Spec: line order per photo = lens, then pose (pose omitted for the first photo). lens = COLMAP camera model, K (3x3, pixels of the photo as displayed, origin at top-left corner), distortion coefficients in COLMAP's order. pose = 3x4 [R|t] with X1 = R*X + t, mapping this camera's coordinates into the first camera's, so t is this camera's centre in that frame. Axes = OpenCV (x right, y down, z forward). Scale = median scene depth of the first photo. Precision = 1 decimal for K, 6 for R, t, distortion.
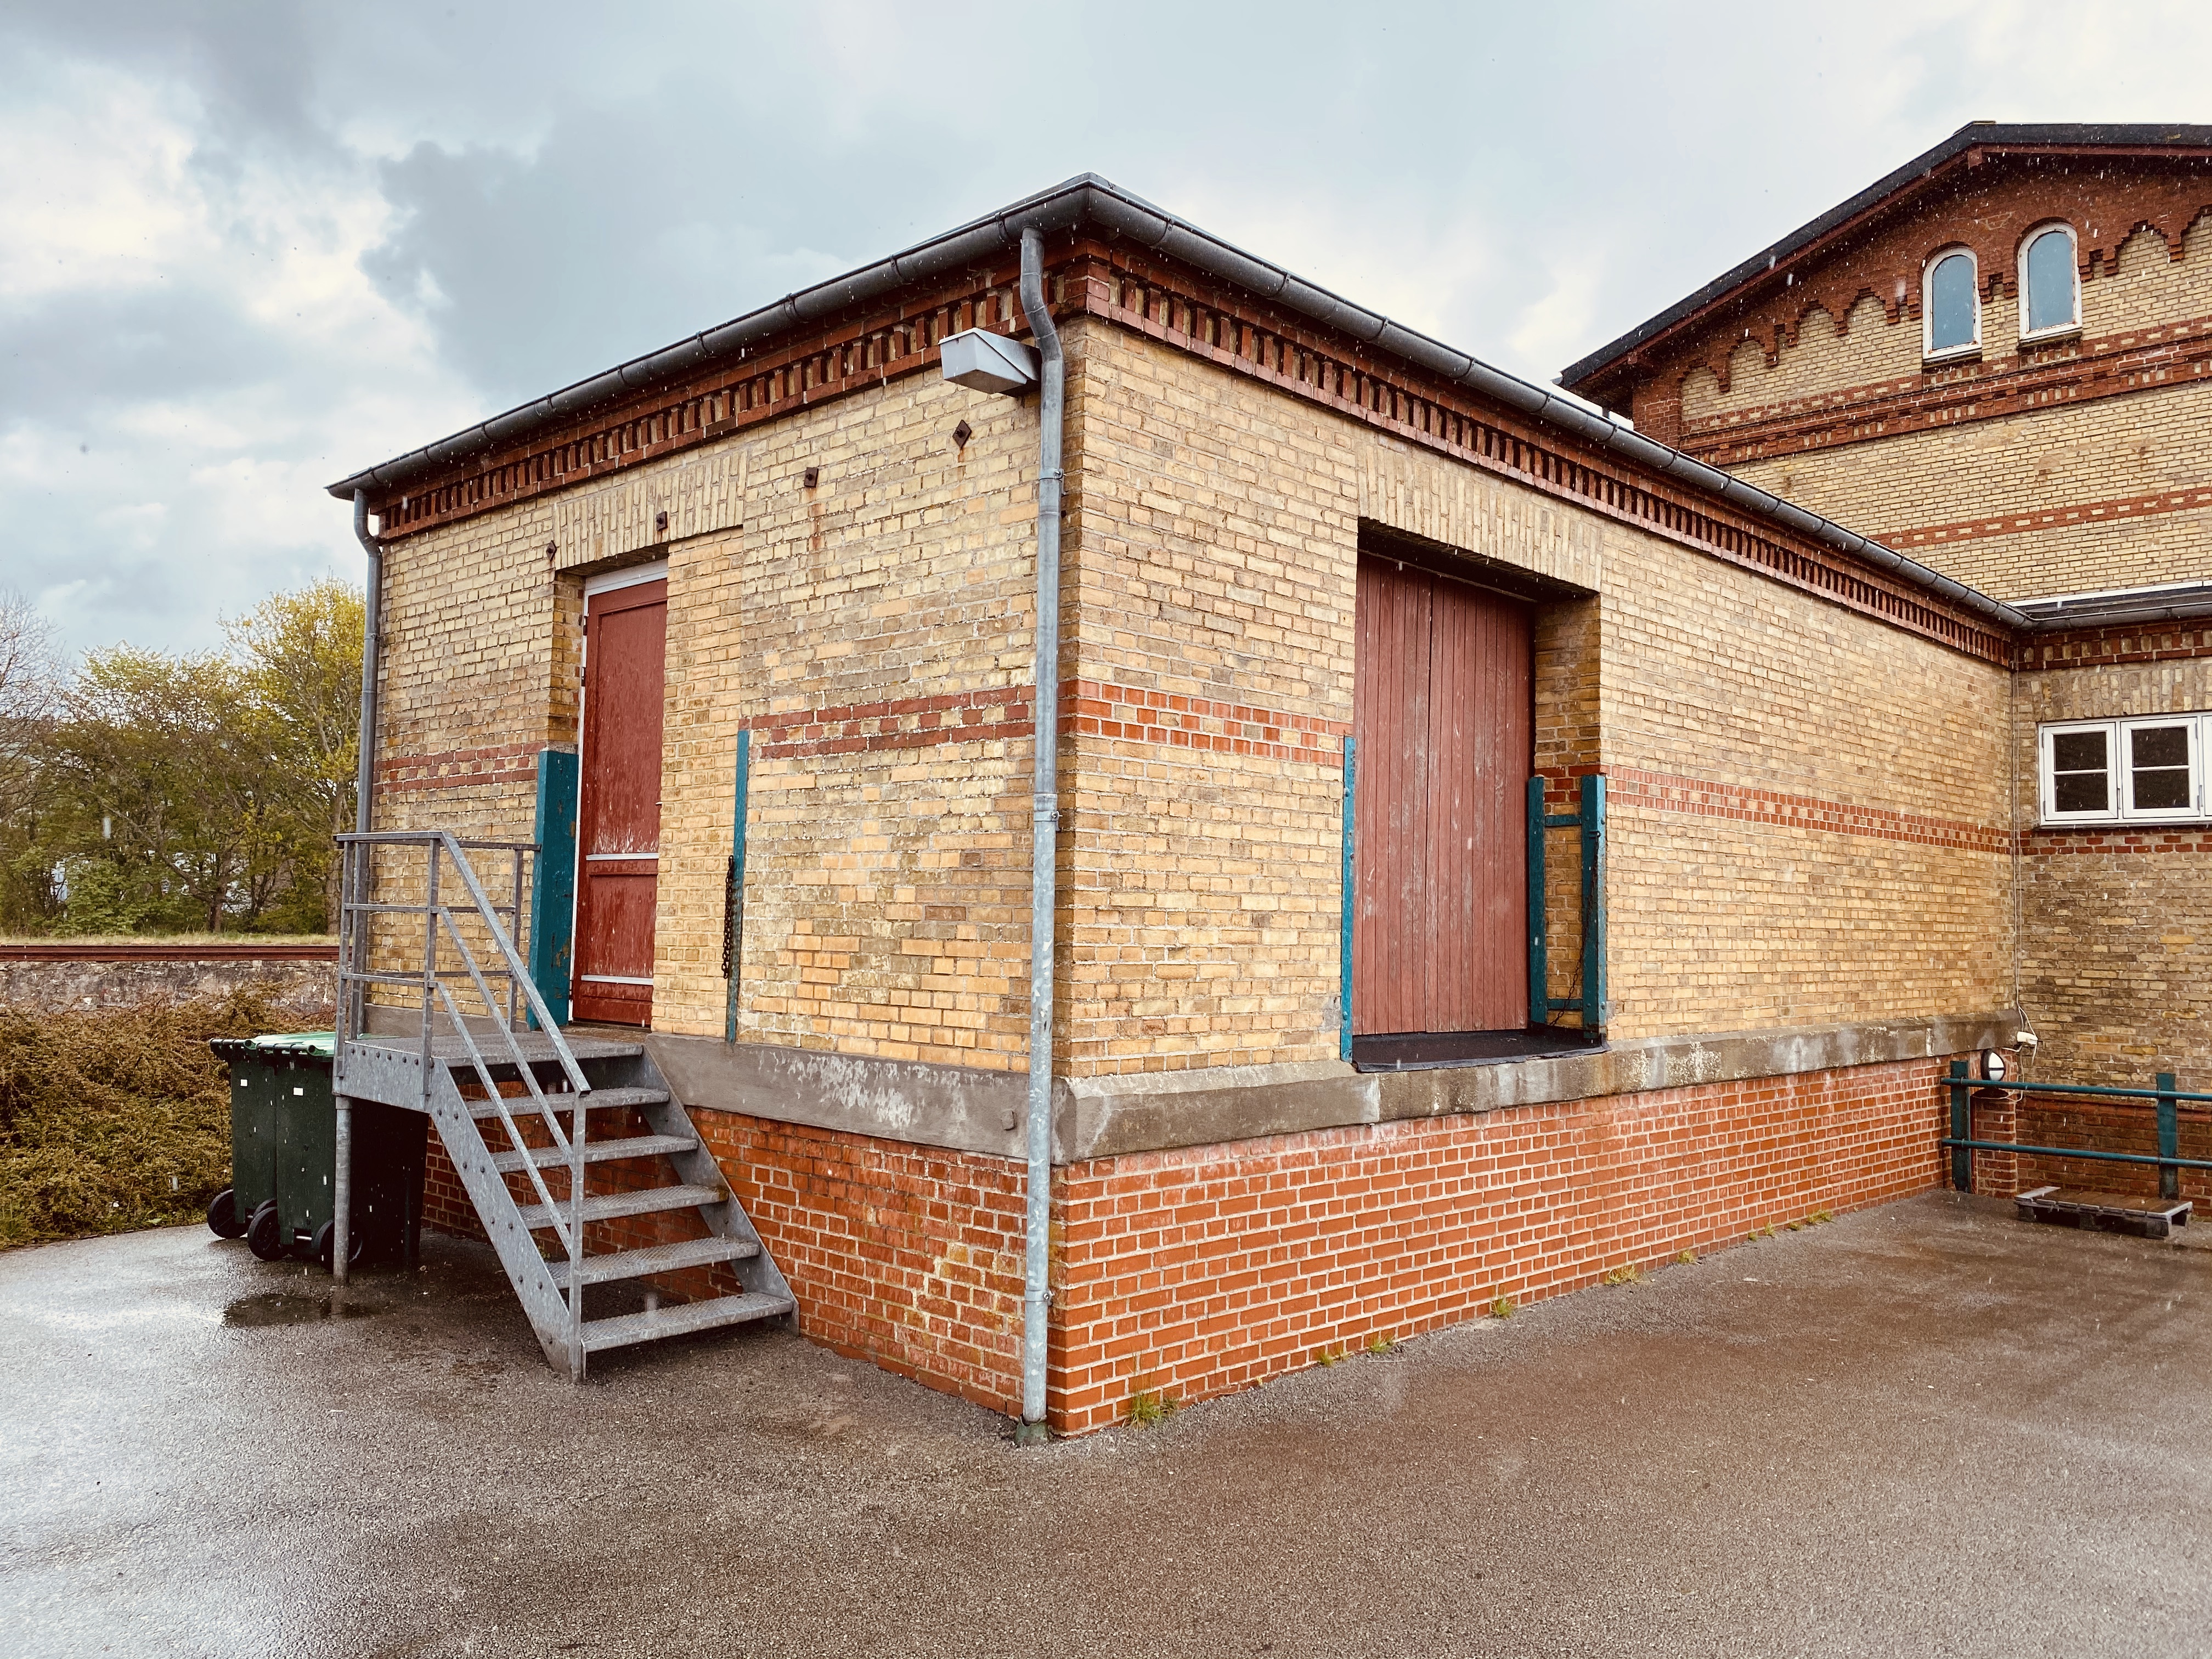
lens RADIAL K [[1720.4, 0, 1088.9], [0, 1720.4, 797.8], [0, 0, 1]] dist [0.011547, -0.006676]
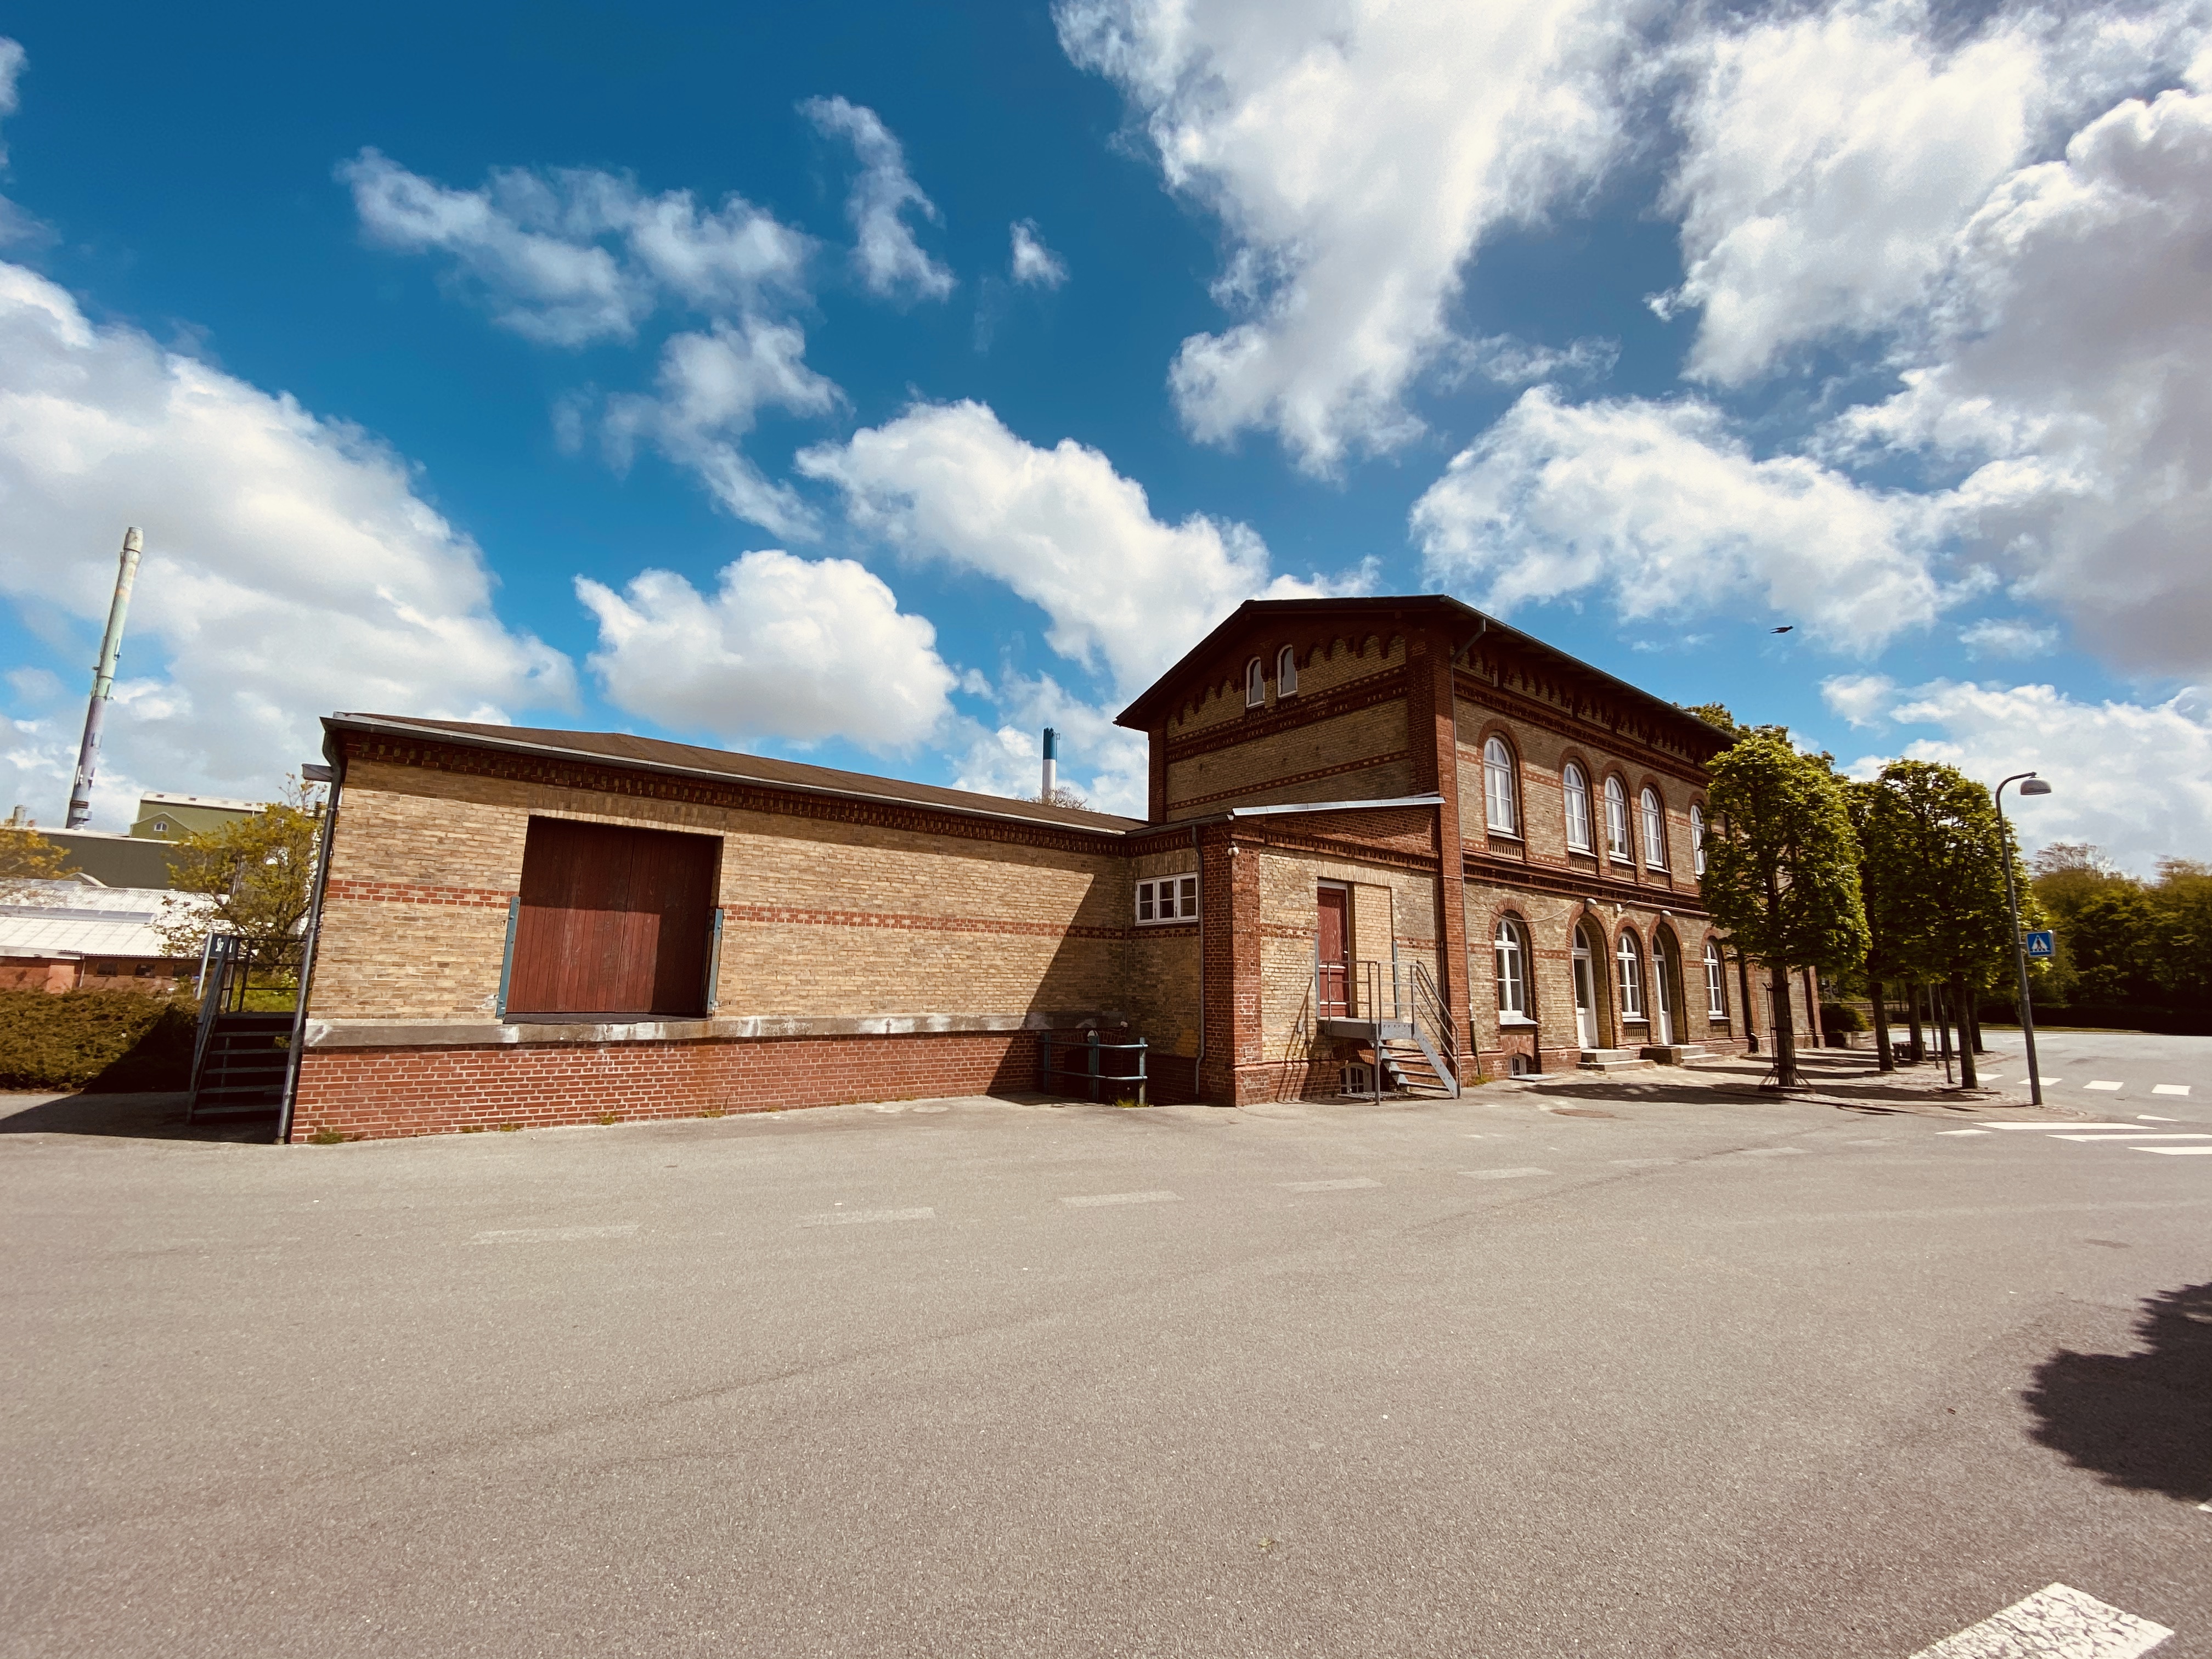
lens RADIAL K [[891.4, 0, 1107.9], [0, 891.4, 835.6], [0, 0, 1]] dist [0.019876, -0.021712]
pose [[0.990793, -0.026891, -0.132689, 1.139873], [0.014196, 0.995308, -0.095711, 0.014871], [0.134640, 0.092946, 0.986526, -0.238398]]
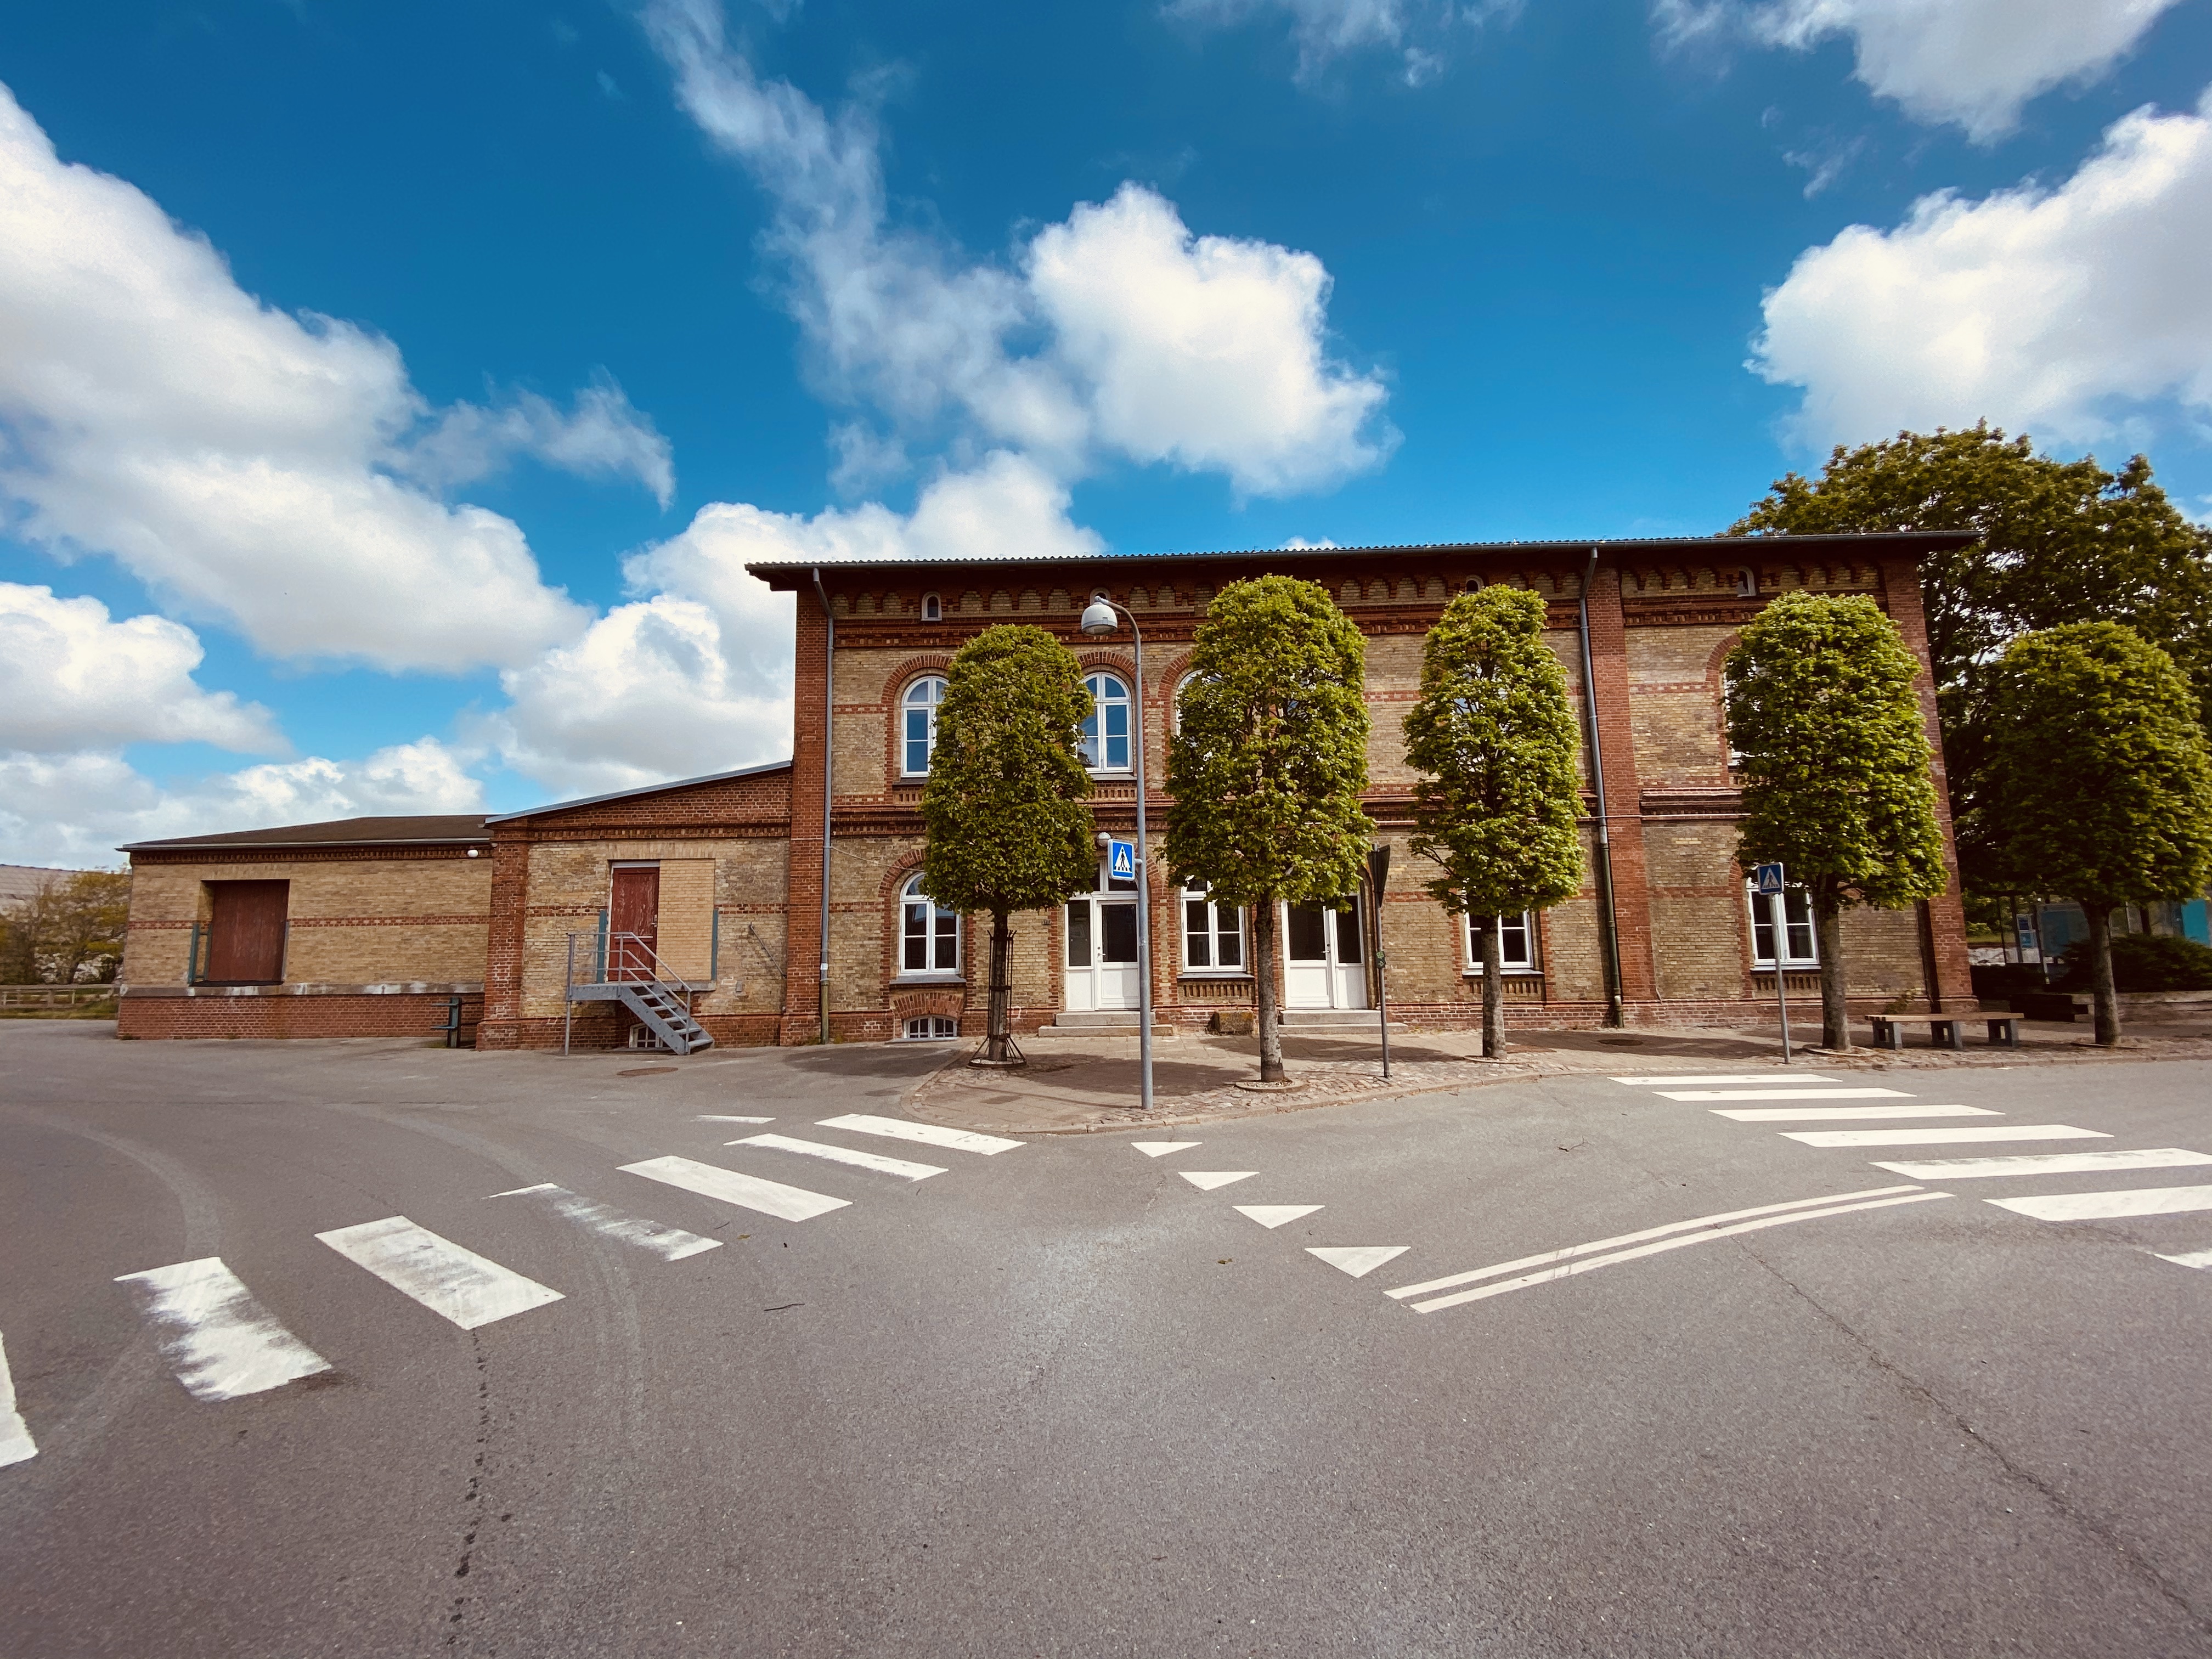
lens RADIAL K [[891.4, 0, 1107.9], [0, 891.4, 835.6], [0, 0, 1]] dist [0.019876, -0.021712]
pose [[0.681913, -0.122612, -0.721083, 3.700843], [0.084598, 0.992455, -0.088752, 0.161736], [0.726525, -0.000481, 0.687140, 1.057594]]
